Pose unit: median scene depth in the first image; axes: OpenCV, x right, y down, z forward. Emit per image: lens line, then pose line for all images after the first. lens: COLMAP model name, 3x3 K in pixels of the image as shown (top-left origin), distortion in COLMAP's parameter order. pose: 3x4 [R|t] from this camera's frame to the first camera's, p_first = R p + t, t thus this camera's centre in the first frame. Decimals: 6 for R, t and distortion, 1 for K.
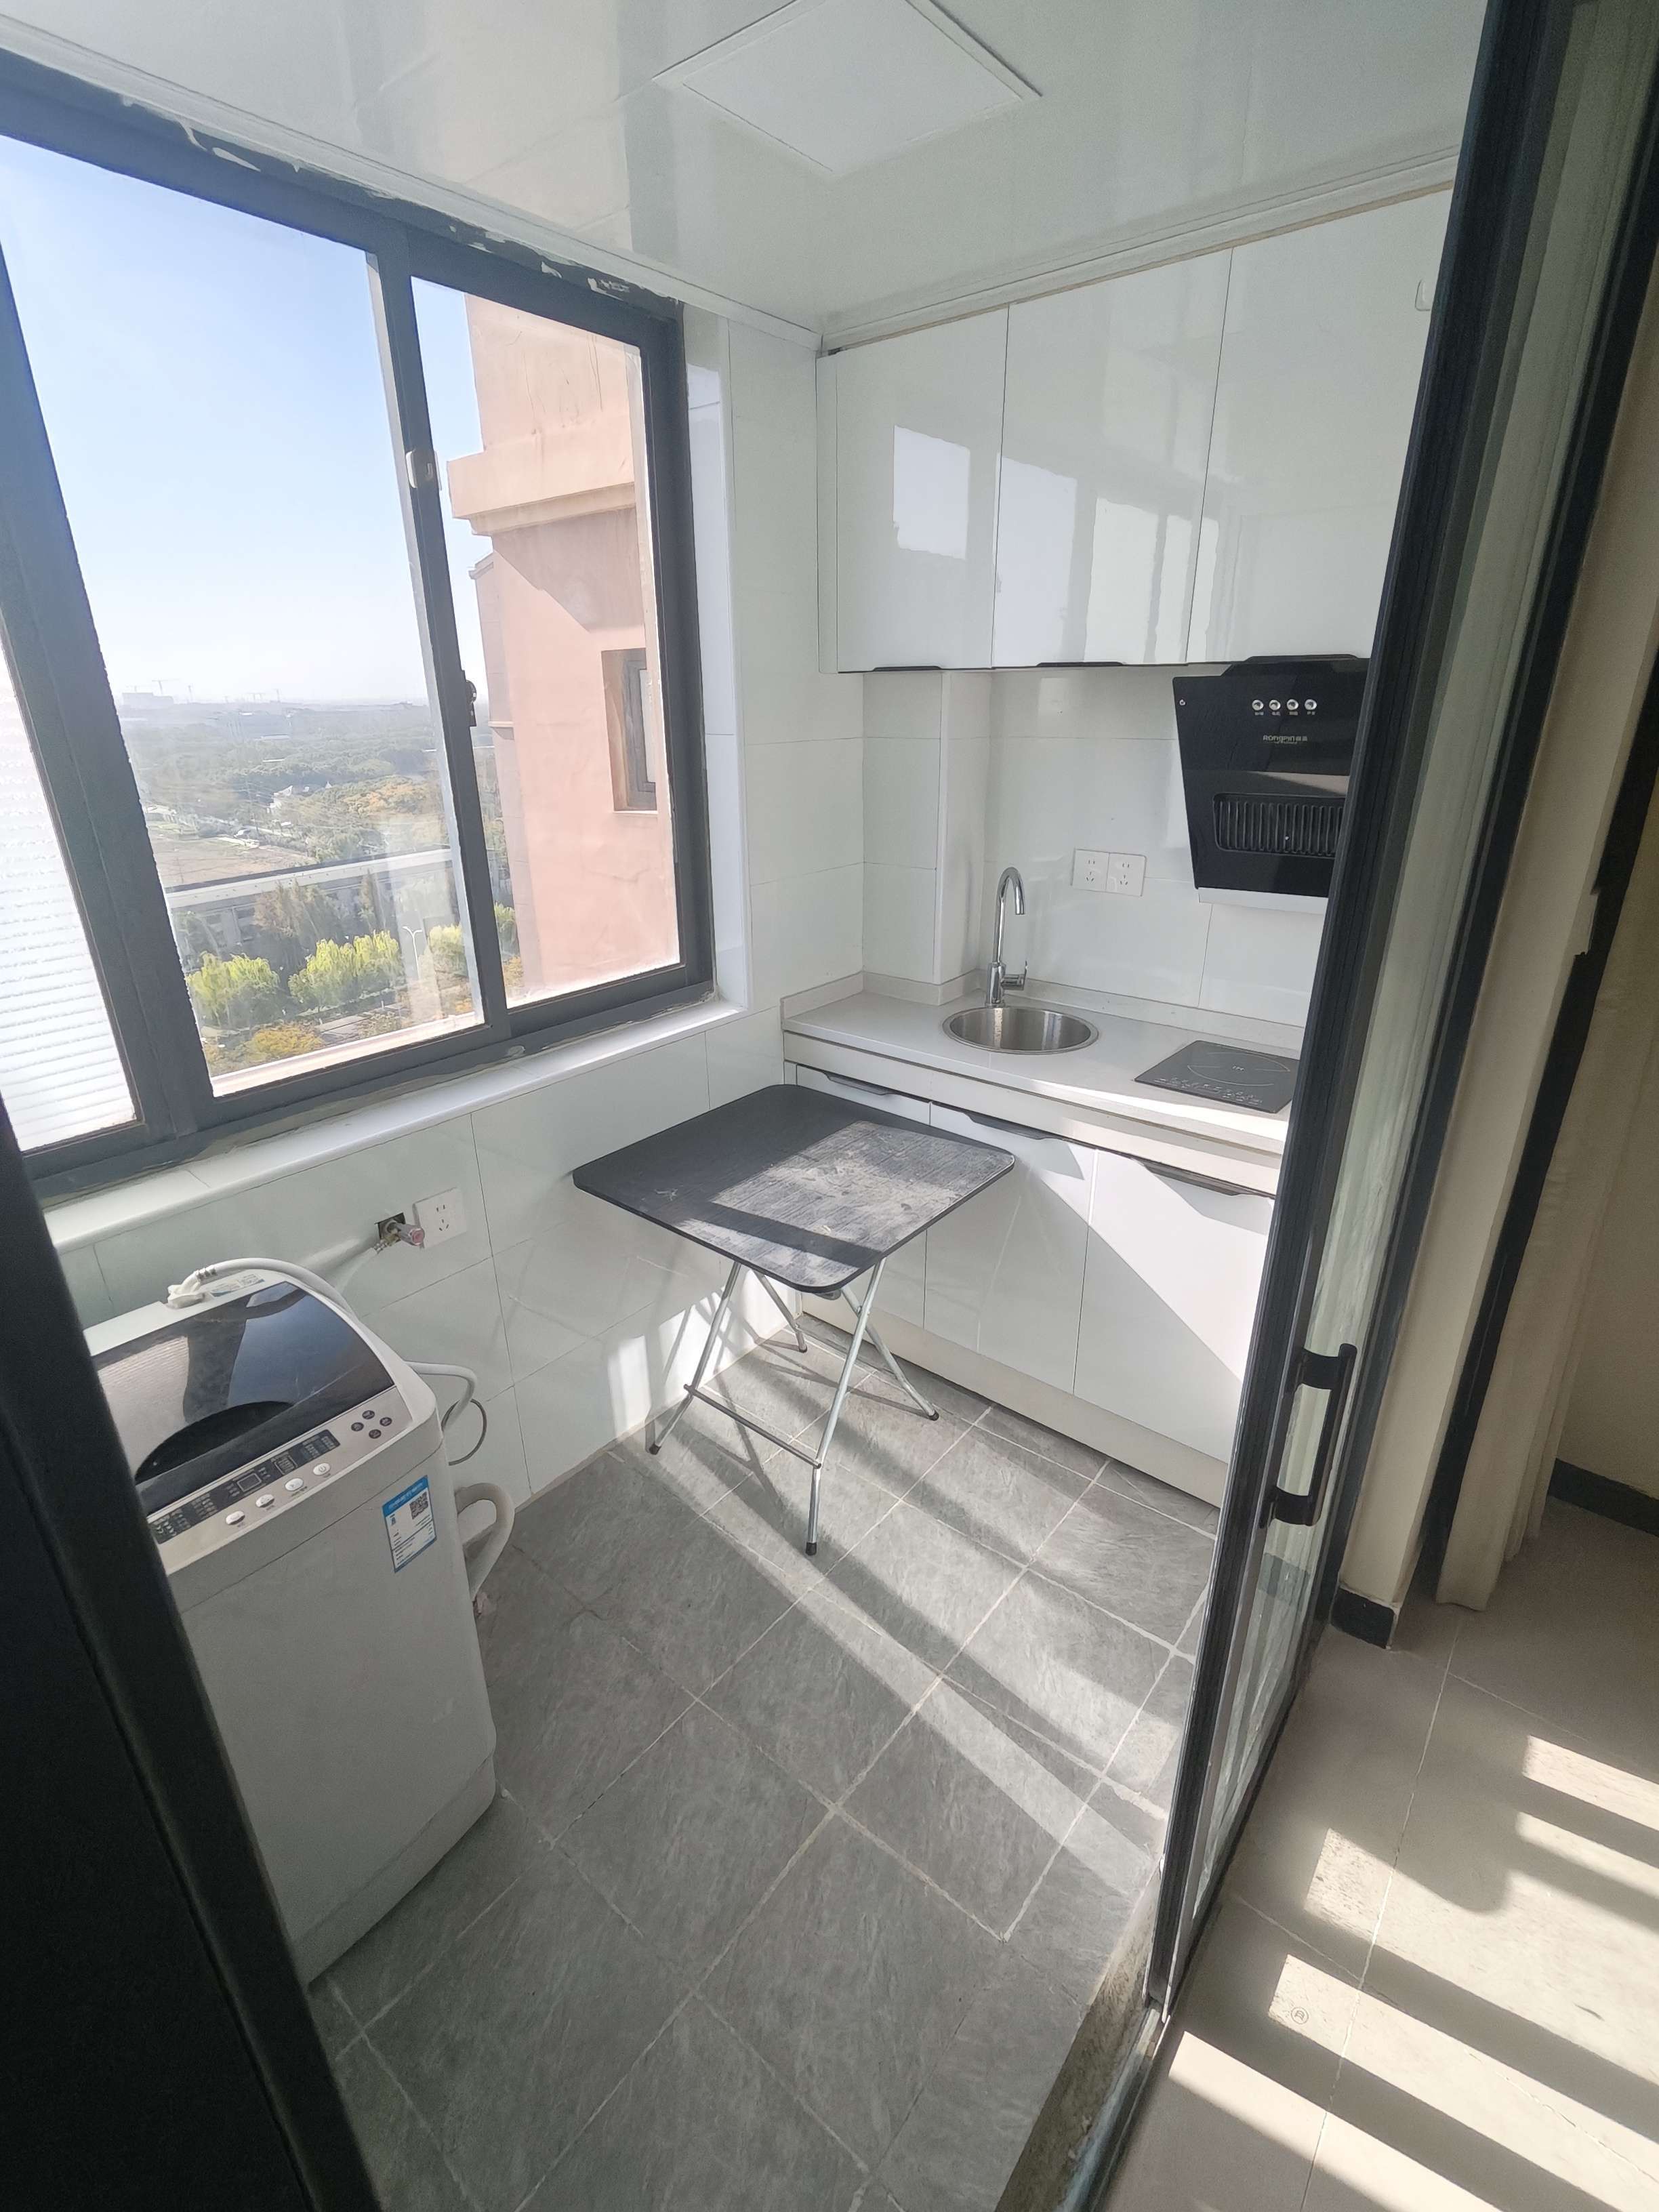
lens RADIAL K [[1025.2, 0, 829.7], [0, 1025.2, 1101.0], [0, 0, 1]] dist [0.001456, -0.001168]
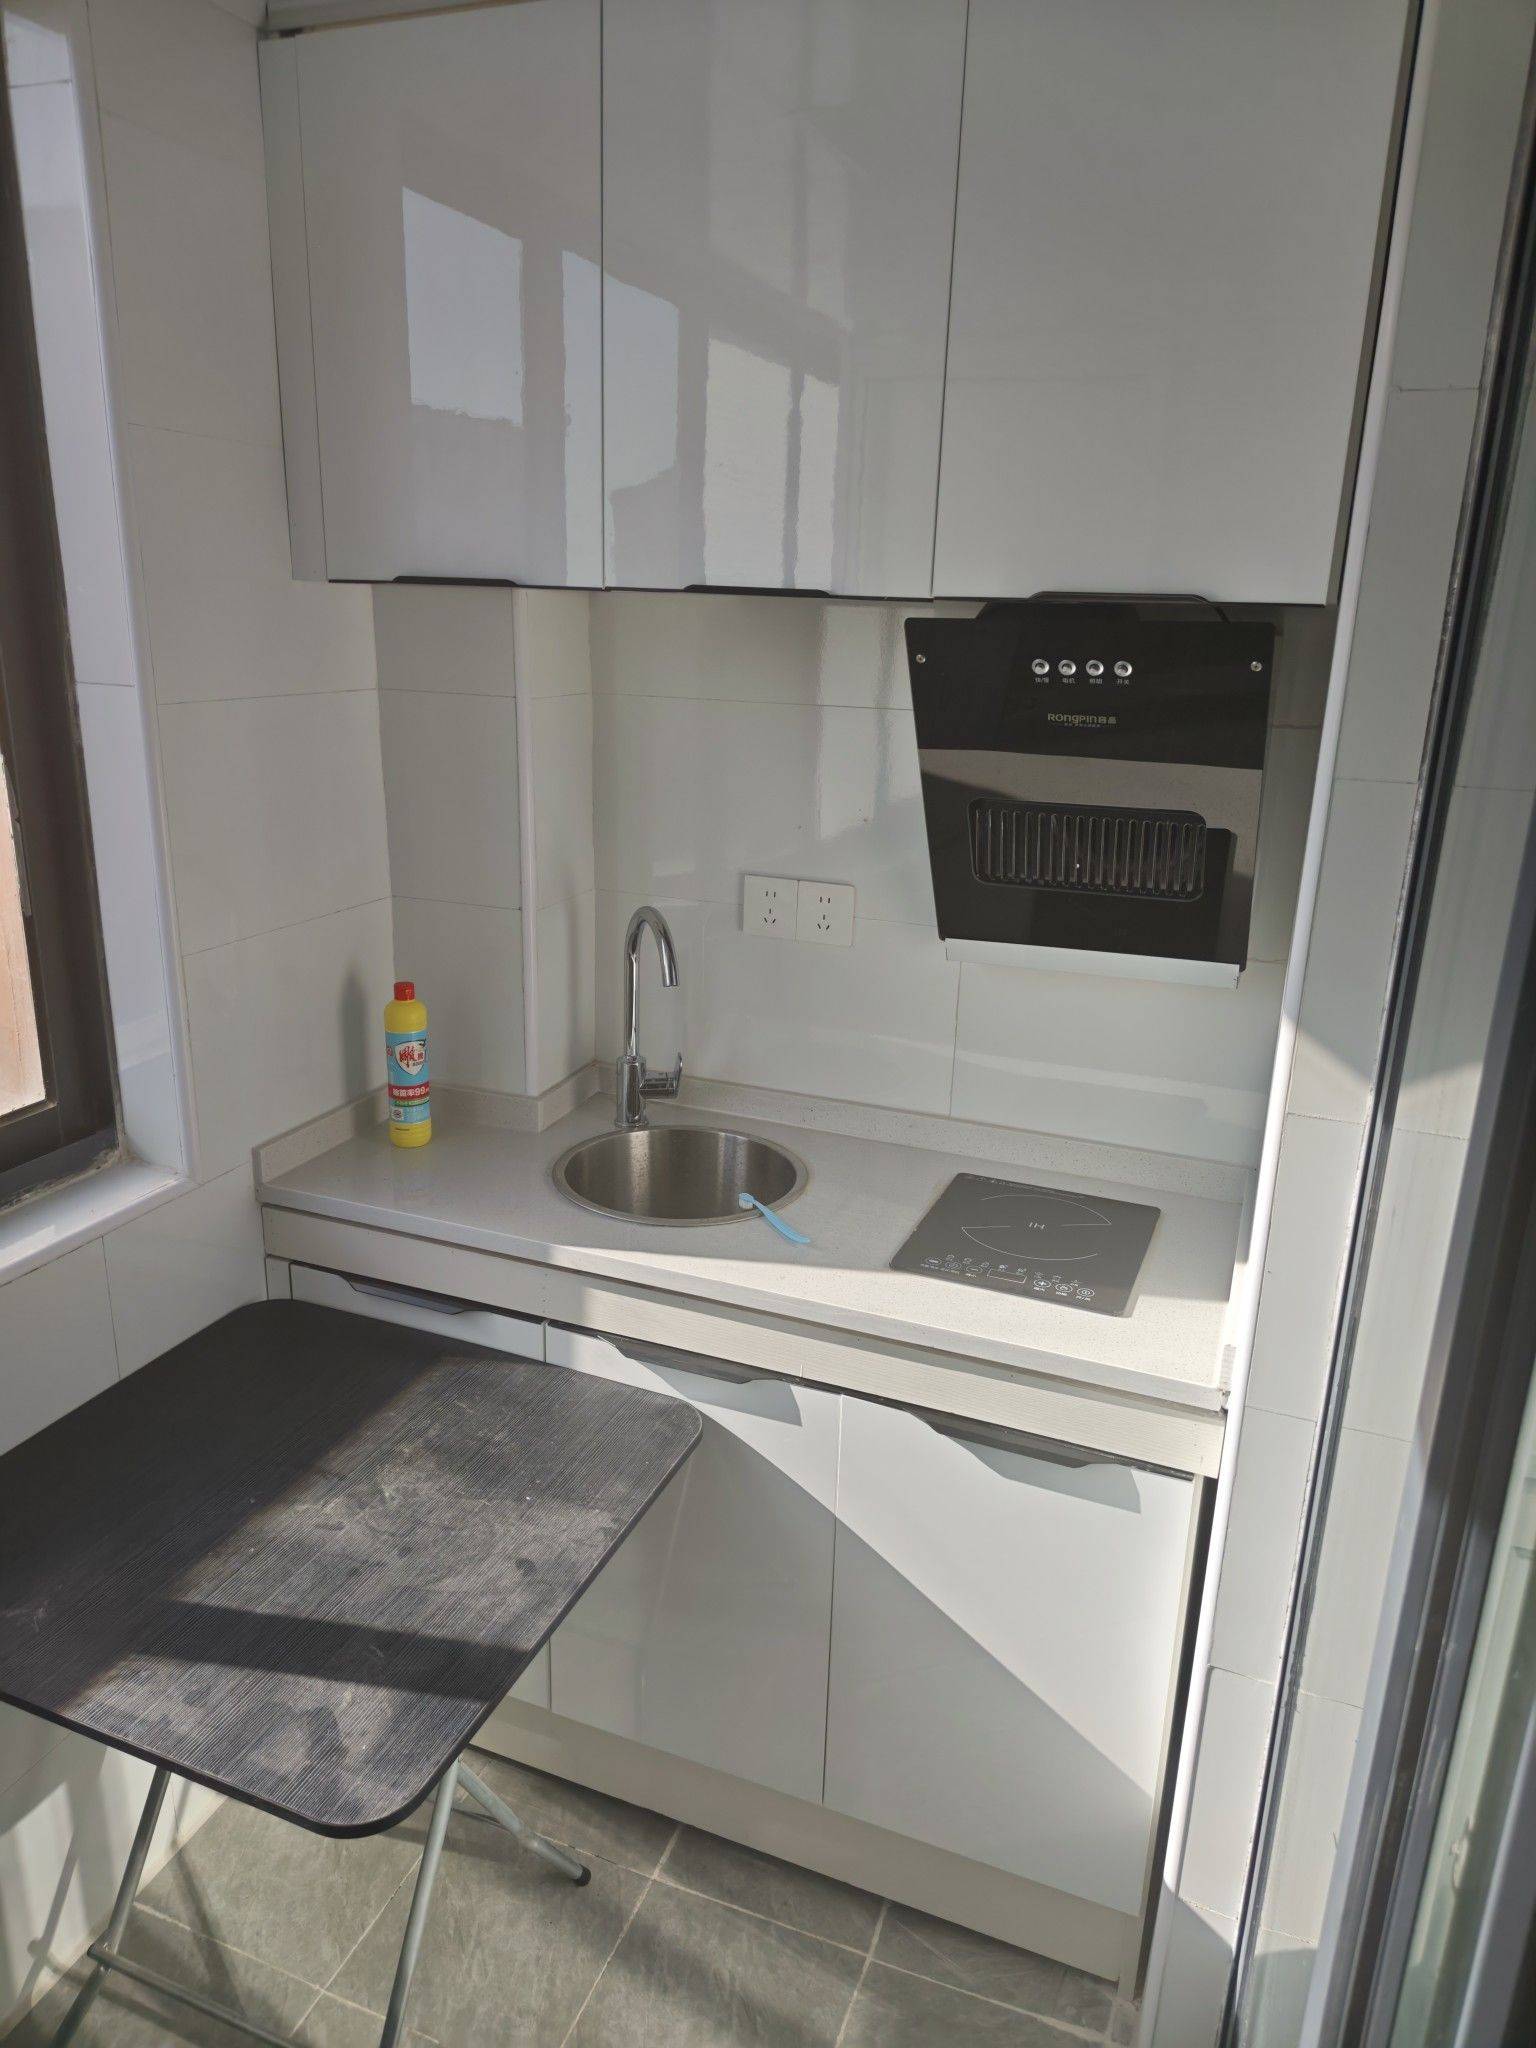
lens RADIAL K [[1404.3, 0, 768.0], [0, 1404.3, 1024.0], [0, 0, 1]] dist [0.047316, -0.043380]
pose [[0.951966, -0.054128, 0.301381, -0.010041], [0.078999, 0.994347, -0.070949, -0.095958], [-0.295837, 0.091350, 0.950861, 0.197946]]
